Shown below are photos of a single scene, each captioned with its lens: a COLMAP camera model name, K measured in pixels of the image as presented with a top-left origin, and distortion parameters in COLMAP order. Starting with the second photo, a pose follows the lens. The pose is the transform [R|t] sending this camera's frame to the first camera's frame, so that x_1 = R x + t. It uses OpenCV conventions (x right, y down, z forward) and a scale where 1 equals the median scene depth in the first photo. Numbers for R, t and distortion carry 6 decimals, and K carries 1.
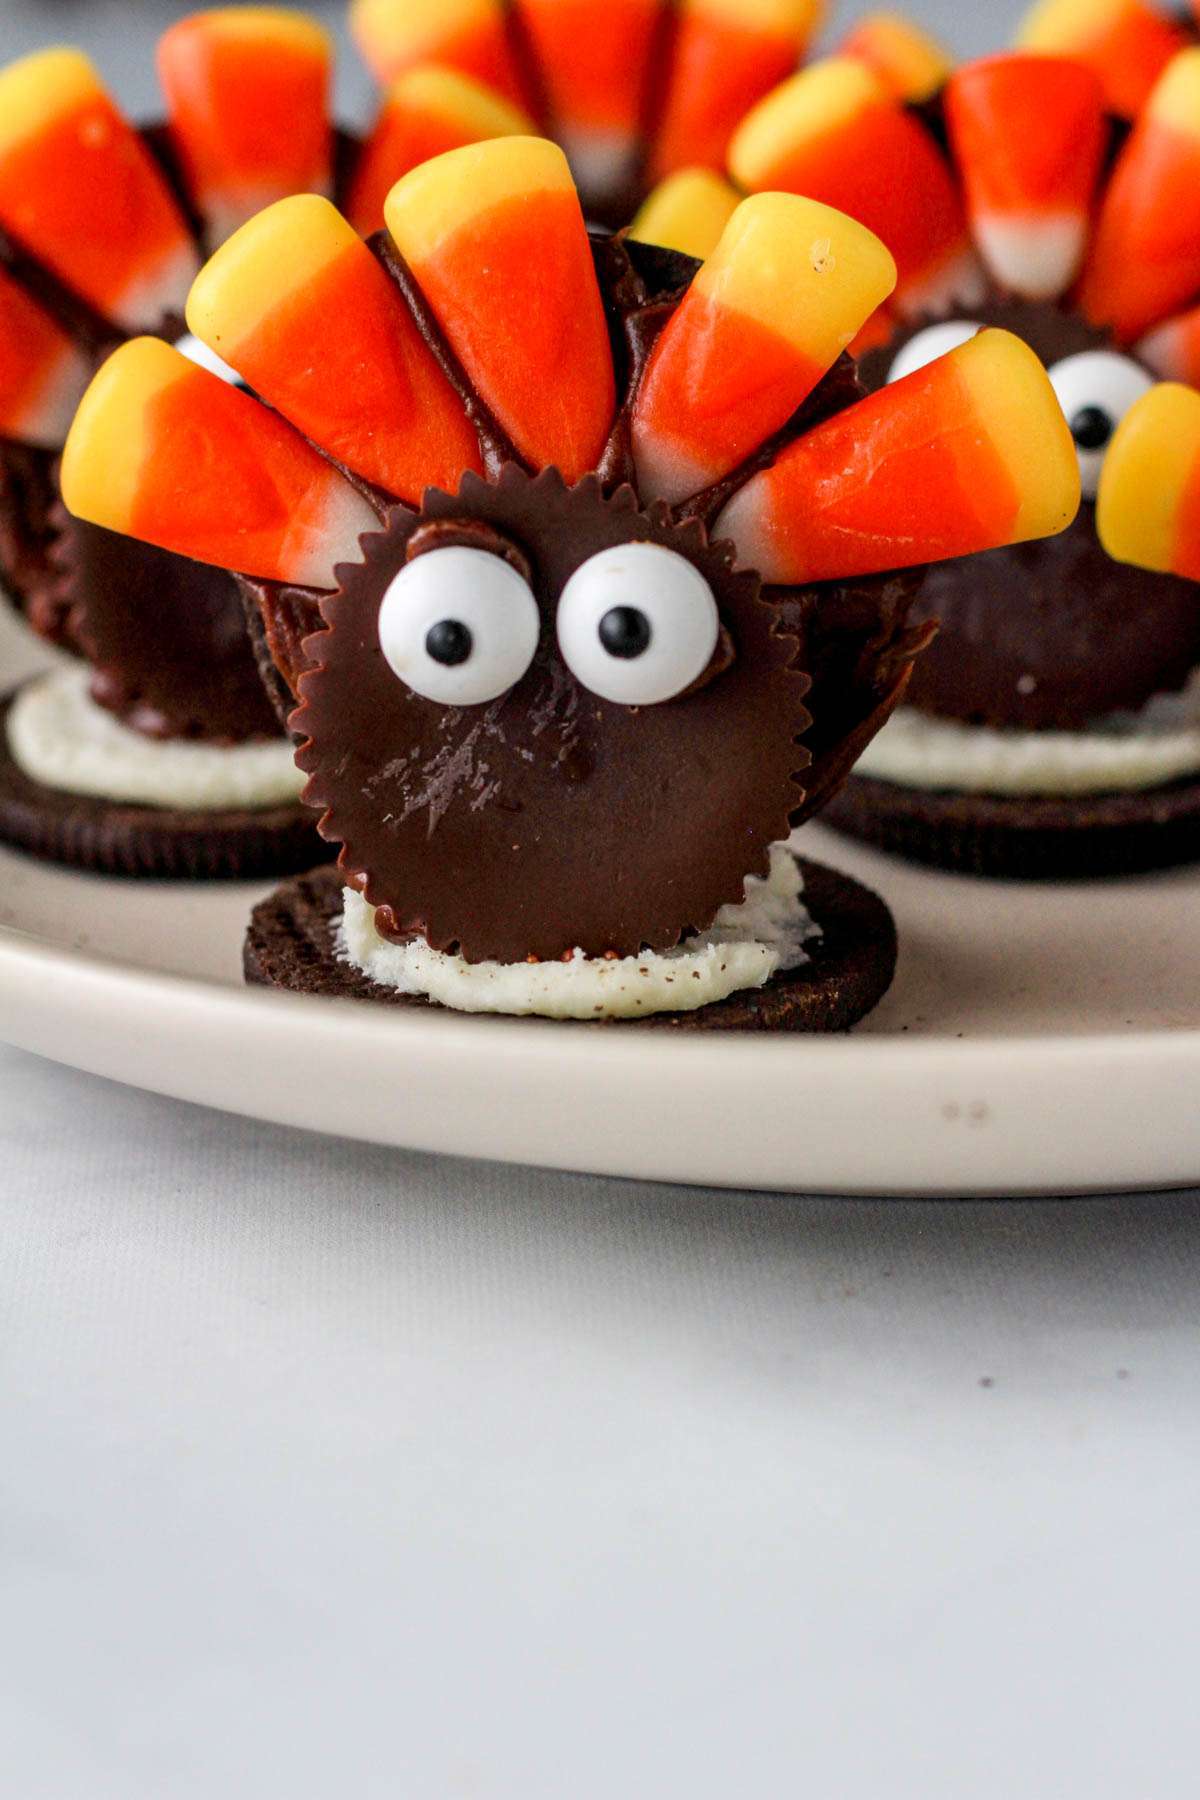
lens RADIAL K [[5040.8, 0, 600.0], [0, 5040.8, 900.0], [0, 0, 1]] dist [-0.155144, 0.700298]
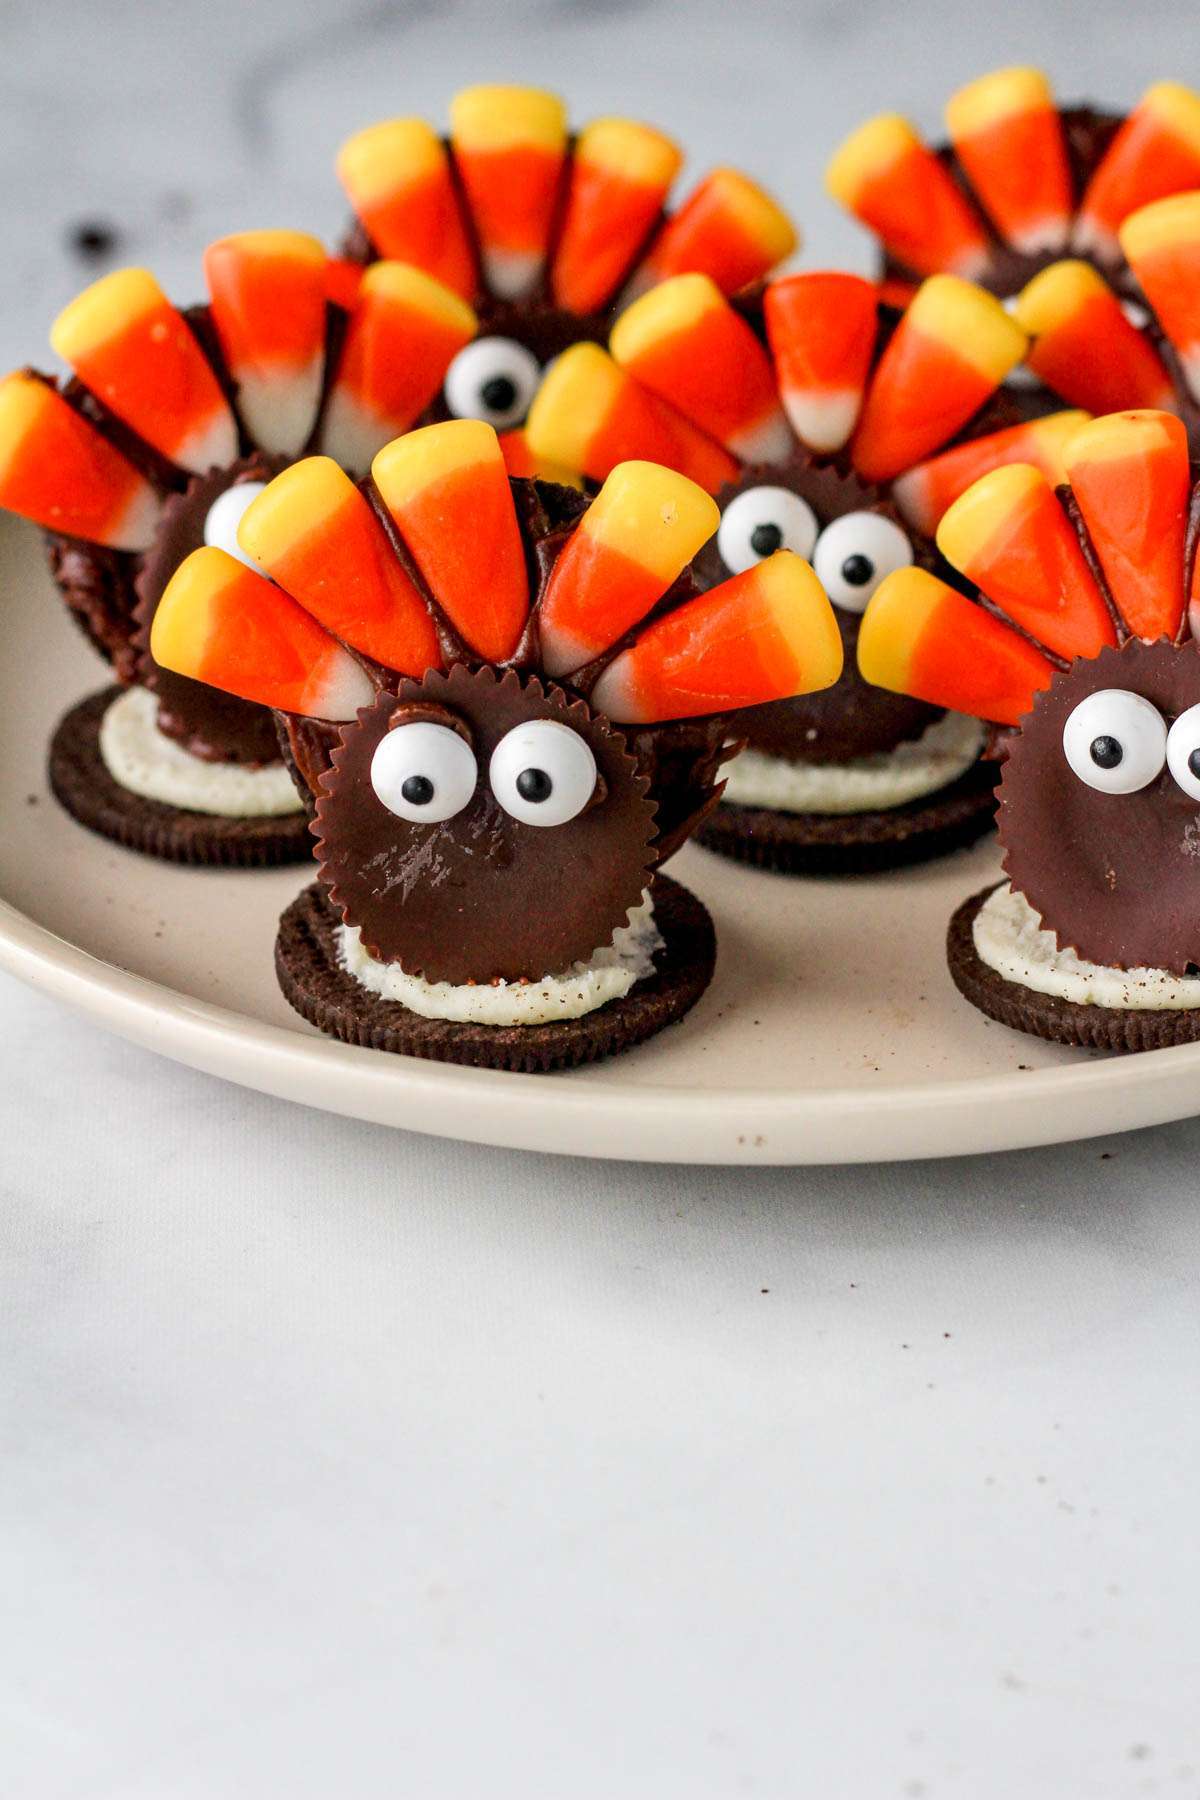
lens RADIAL K [[5040.8, 0, 600.0], [0, 5040.8, 900.0], [0, 0, 1]] dist [-0.155144, 0.700298]
pose [[0.999743, 0.004586, 0.022197, -0.008478], [-0.007996, 0.987717, 0.156046, -0.244162], [-0.021209, -0.156184, 0.987500, -0.475891]]
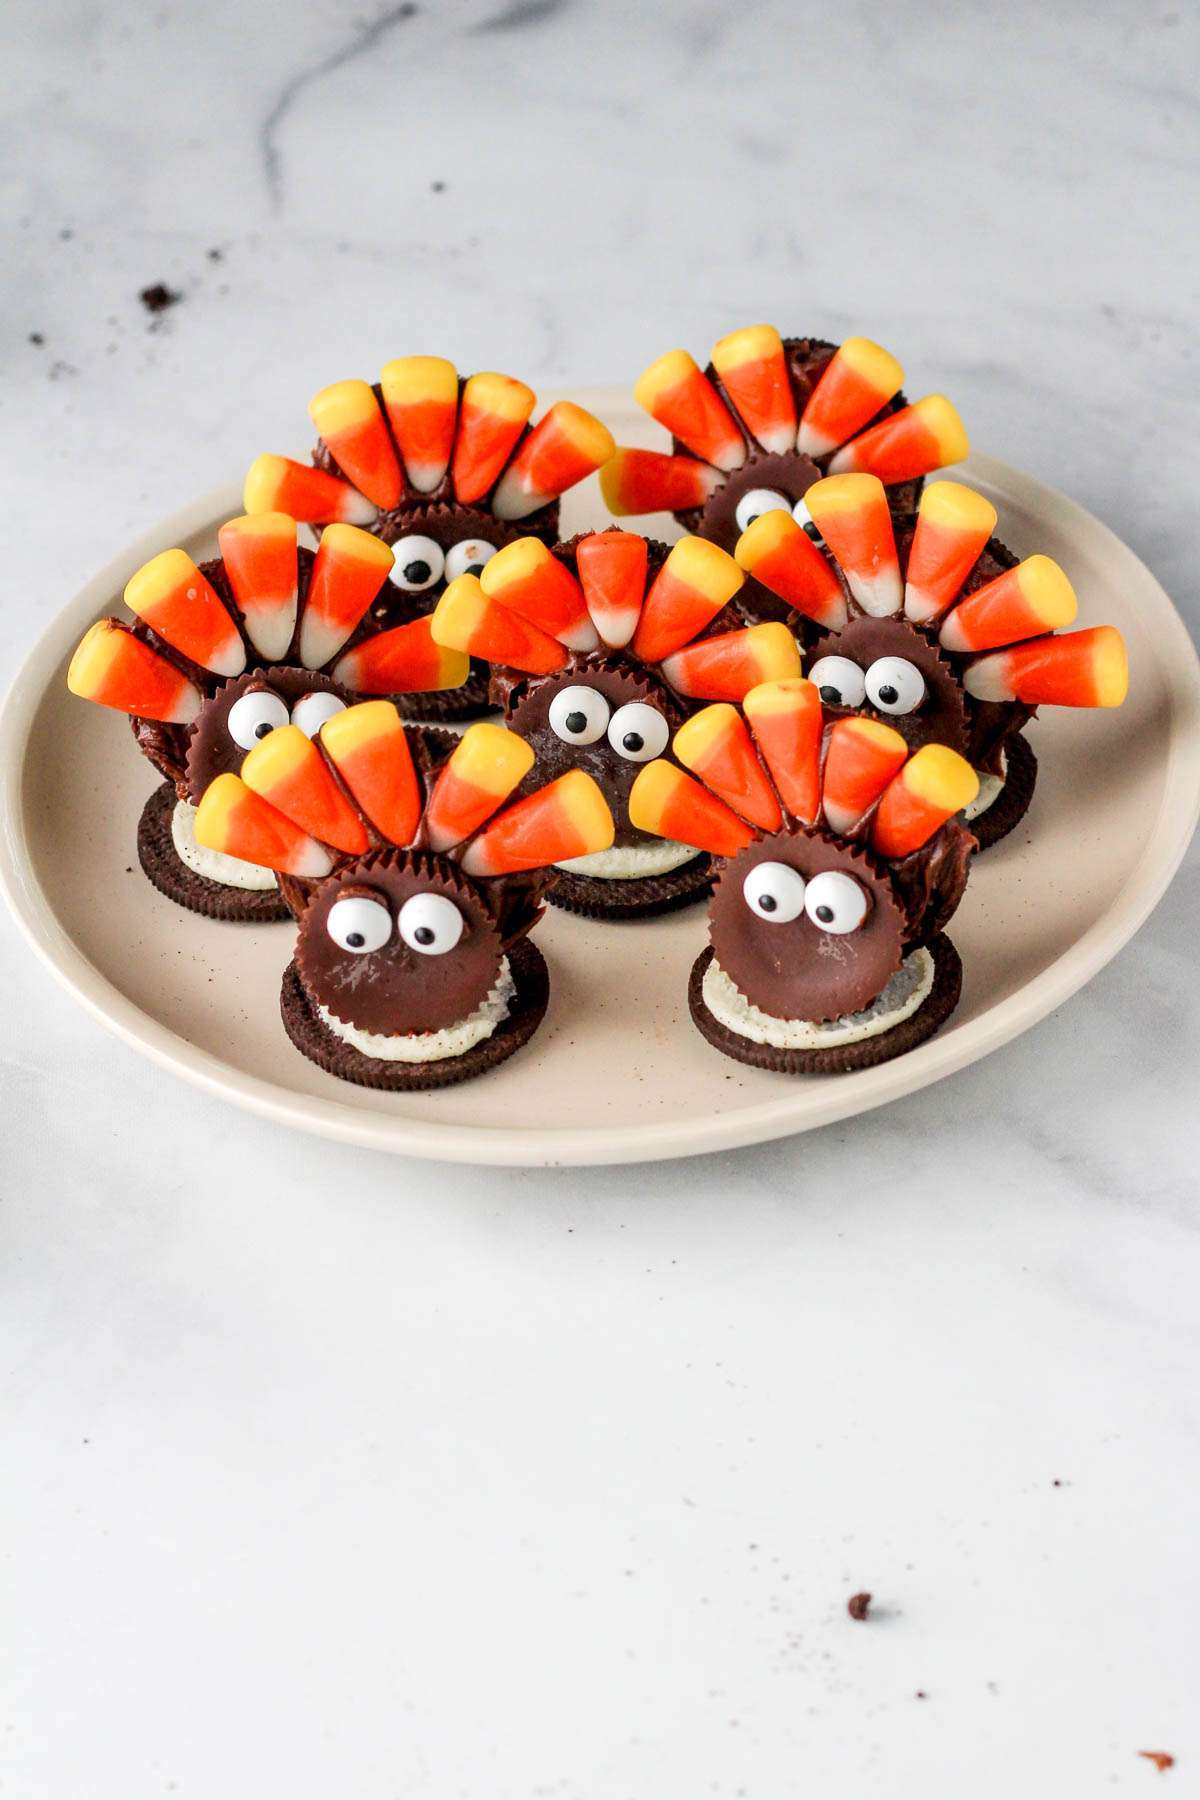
lens RADIAL K [[5640.9, 0, 600.6], [0, 5640.9, 921.0], [0, 0, 1]] dist [-0.050253, -2.440846]
pose [[0.999378, -0.027631, -0.021920, 0.148792], [0.033660, 0.932843, 0.358706, -1.027362], [0.010537, -0.359221, 0.933193, -1.569582]]
